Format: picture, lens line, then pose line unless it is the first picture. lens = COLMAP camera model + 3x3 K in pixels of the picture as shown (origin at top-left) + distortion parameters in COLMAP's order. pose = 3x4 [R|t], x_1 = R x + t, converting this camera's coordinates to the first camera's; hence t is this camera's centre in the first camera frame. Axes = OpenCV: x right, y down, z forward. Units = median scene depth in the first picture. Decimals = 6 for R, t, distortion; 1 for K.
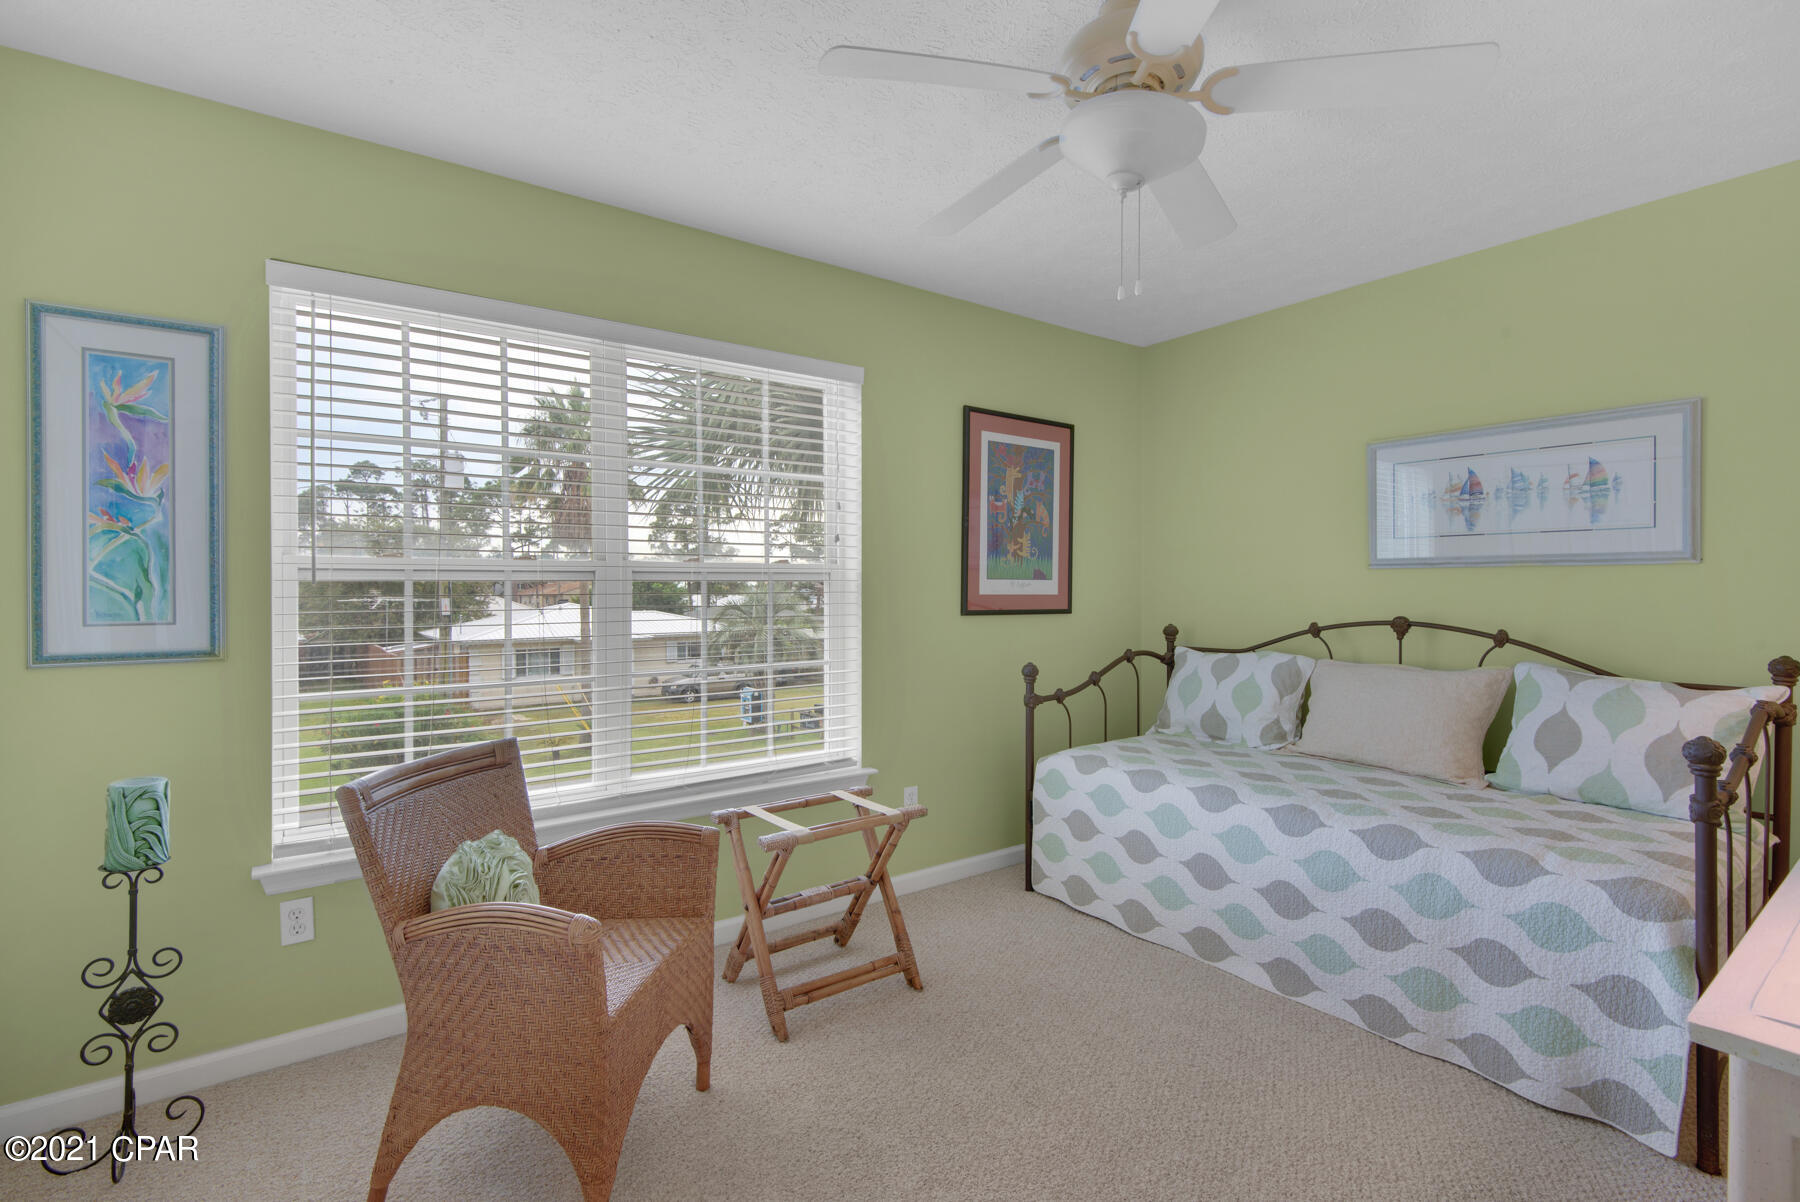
lens RADIAL K [[818.3, 0, 891.7], [0, 818.3, 593.7], [0, 0, 1]] dist [0.027536, -0.020439]
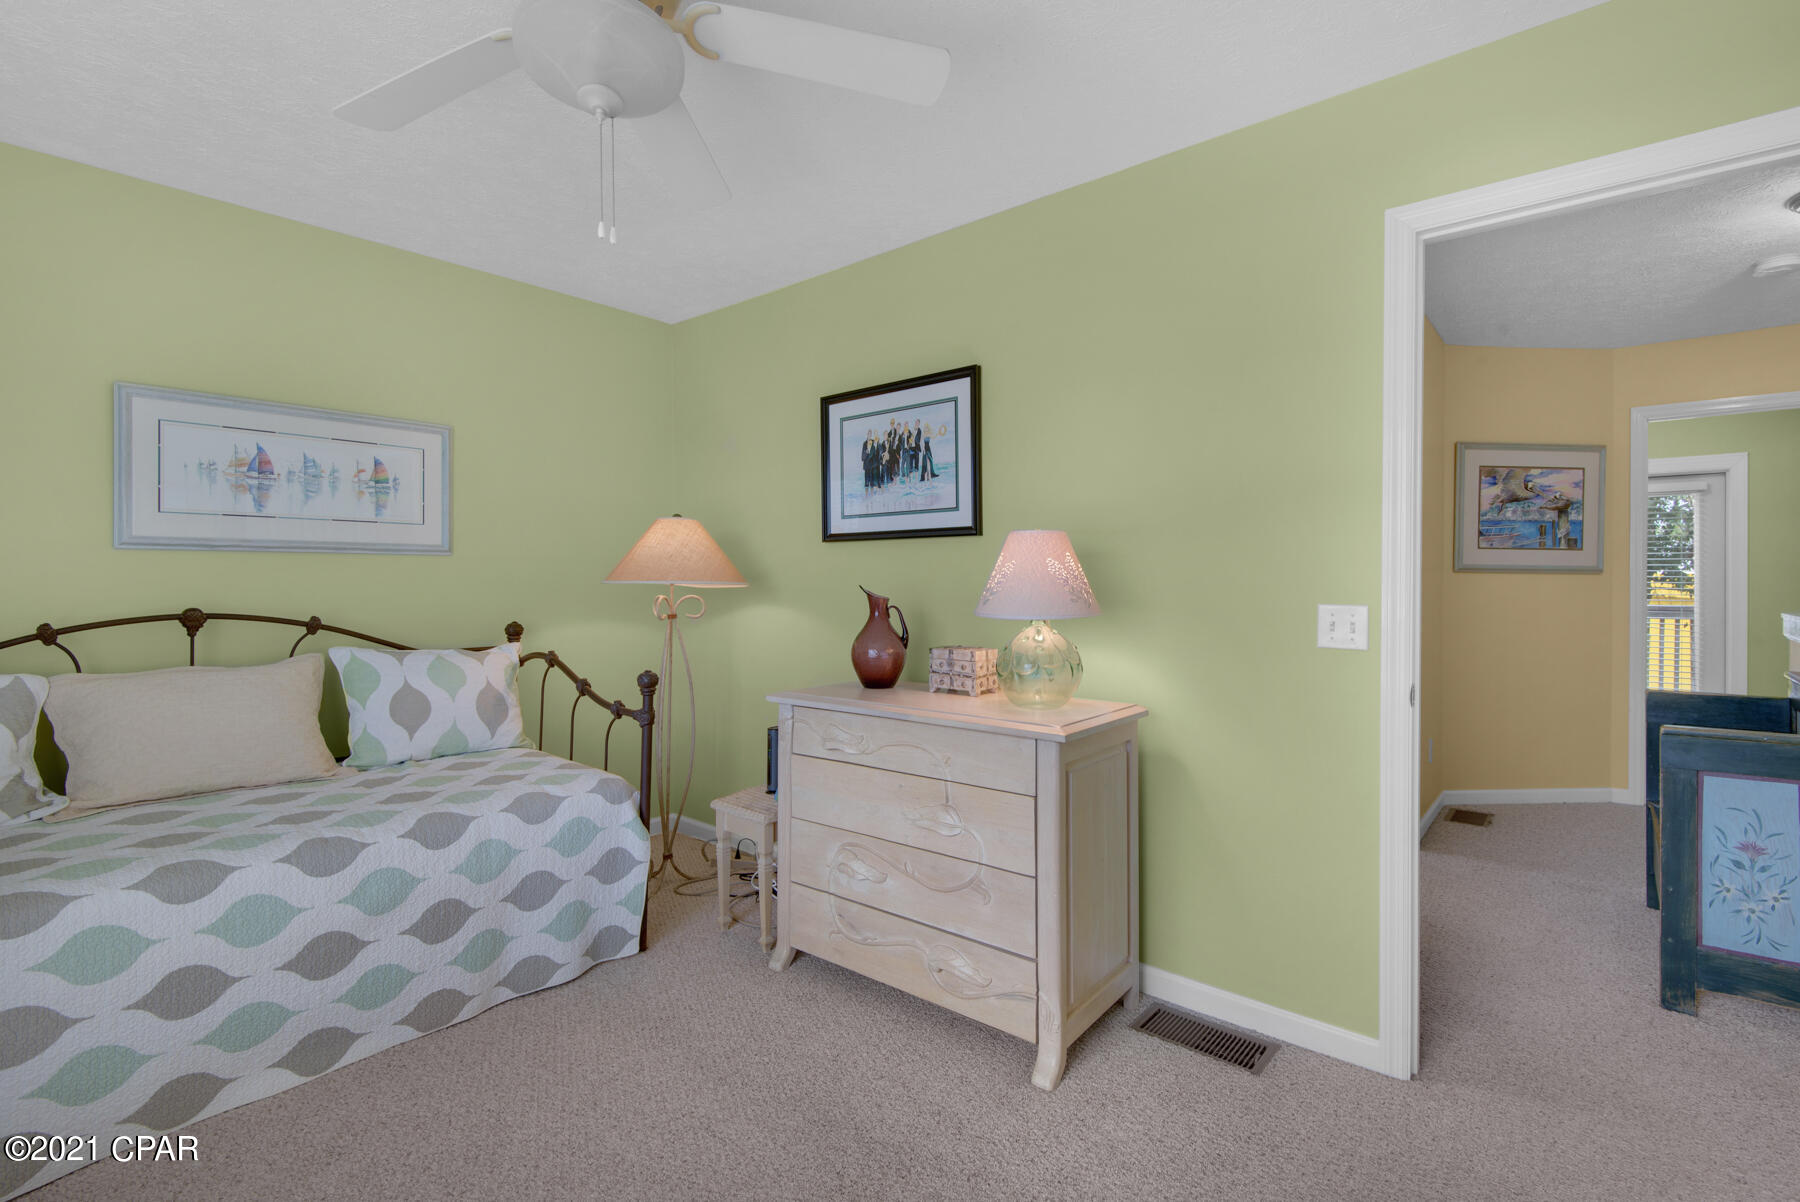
lens RADIAL K [[824.2, 0, 895.9], [0, 824.2, 584.0], [0, 0, 1]] dist [0.025882, -0.017256]
pose [[-0.236412, -0.012155, 0.971577, -0.380386], [0.003410, 0.999905, 0.013340, -0.005717], [-0.971647, 0.006467, -0.236348, 0.539306]]
